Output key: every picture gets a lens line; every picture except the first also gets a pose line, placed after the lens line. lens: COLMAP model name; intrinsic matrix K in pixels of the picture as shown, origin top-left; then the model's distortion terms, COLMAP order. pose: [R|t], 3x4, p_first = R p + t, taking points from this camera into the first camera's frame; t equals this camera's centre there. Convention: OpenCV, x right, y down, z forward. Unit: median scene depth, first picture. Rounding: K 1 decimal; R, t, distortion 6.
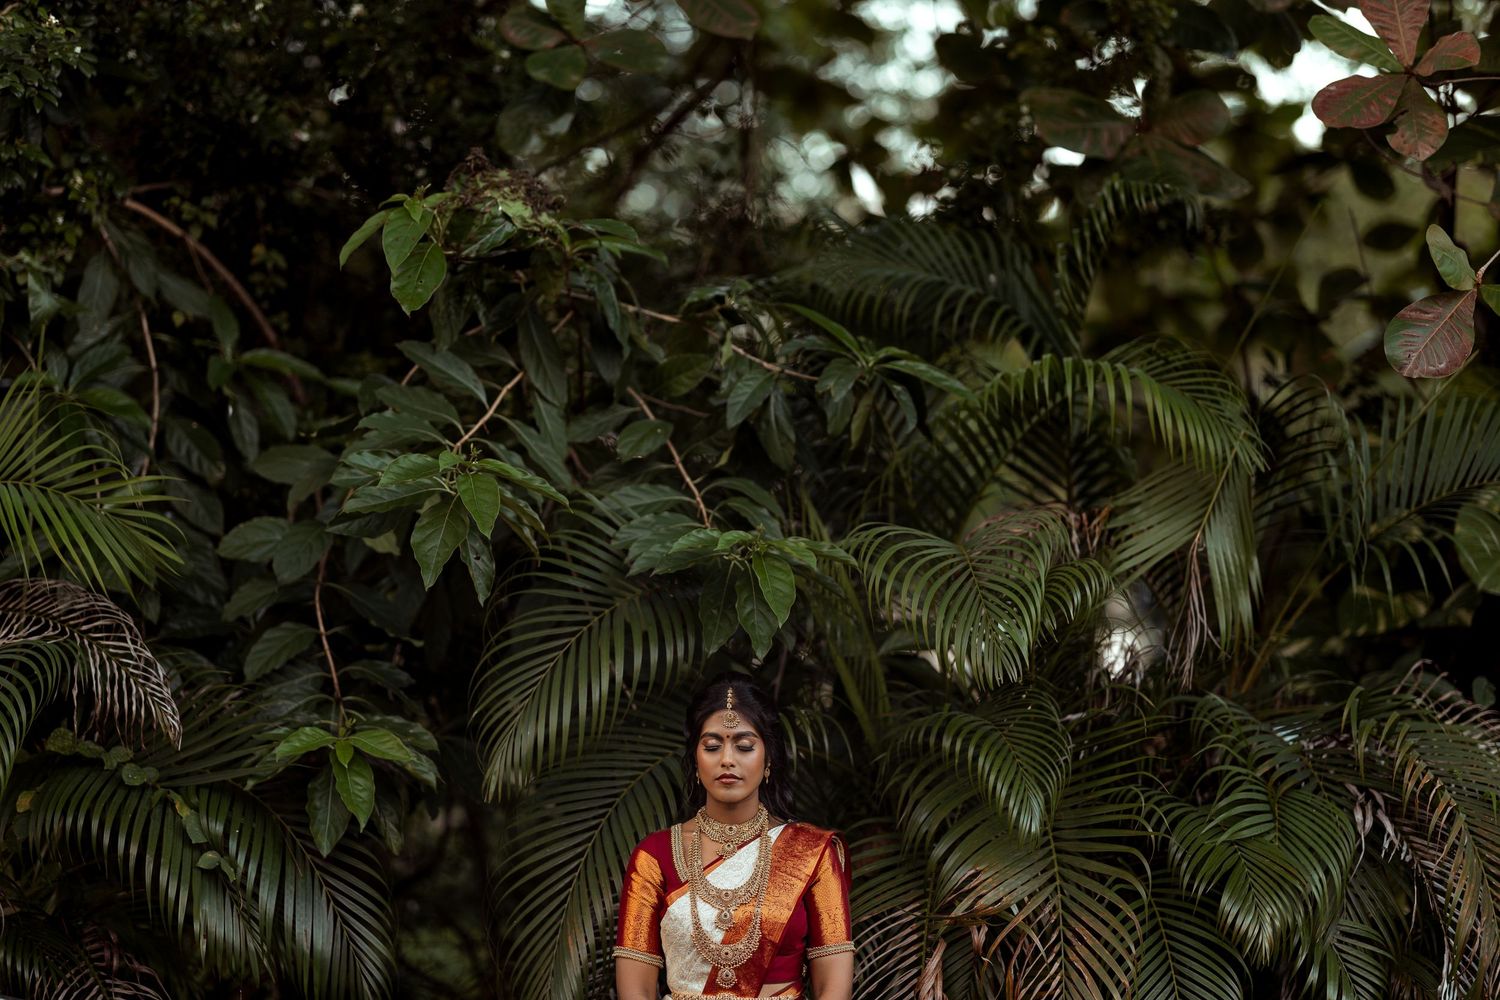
lens RADIAL K [[3680.0, 0, 846.8], [0, 3680.0, 499.7], [0, 0, 1]] dist [0.705707, 0.079790]
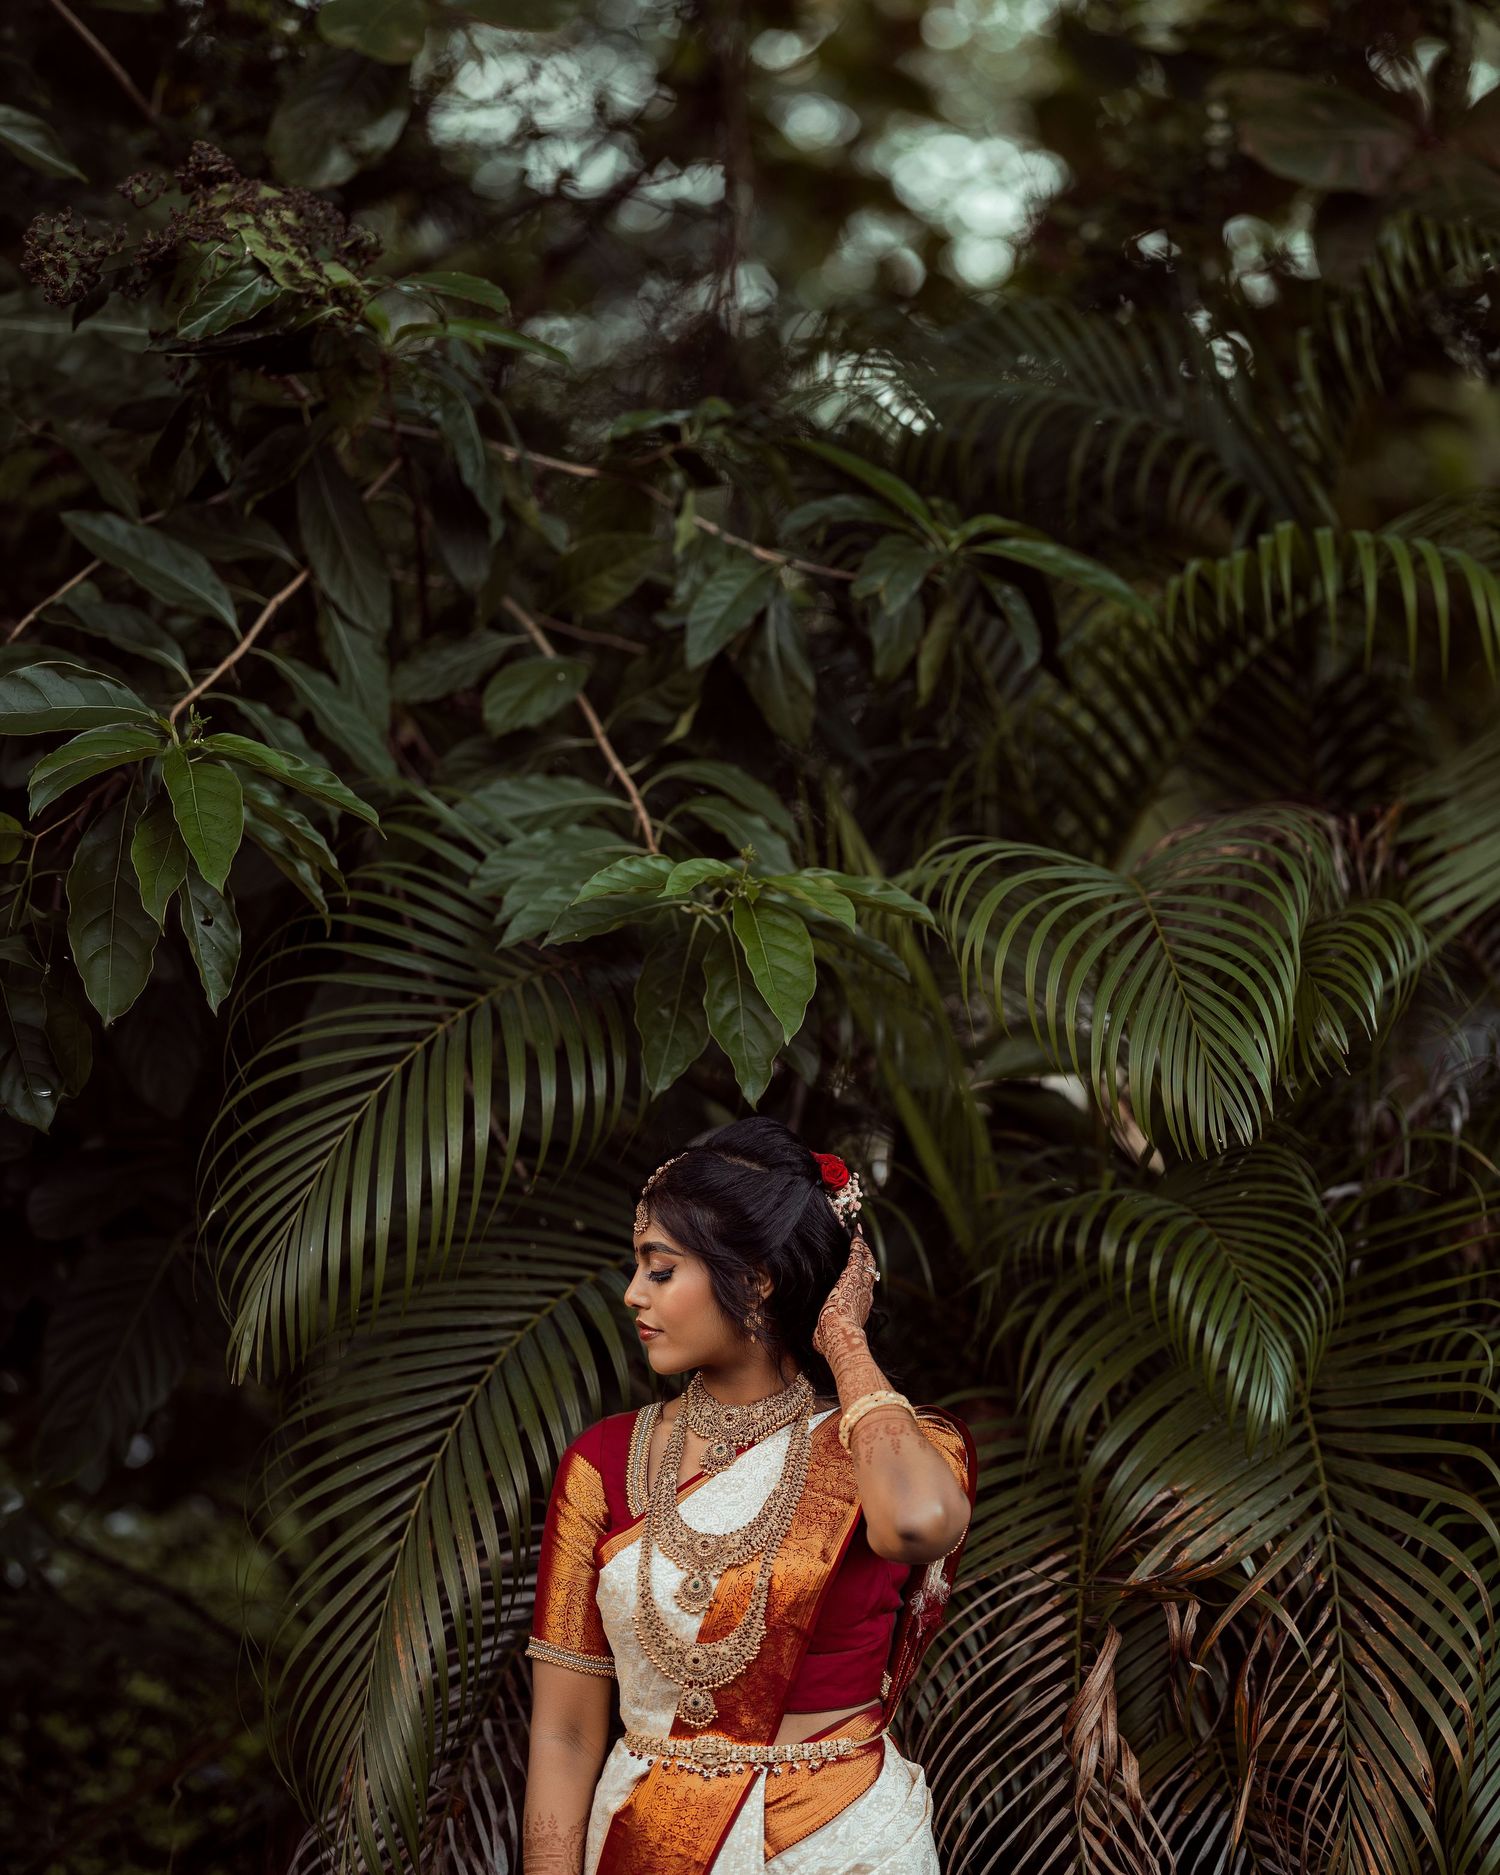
lens RADIAL K [[4692.4, 0, 662.9], [0, 4692.4, 937.8], [0, 0, 1]] dist [0.806277, -10.337902]
pose [[0.998395, -0.017153, -0.053976, 0.000382], [0.018228, 0.999644, 0.019481, 0.006399], [0.053622, -0.020433, 0.998352, 0.317712]]
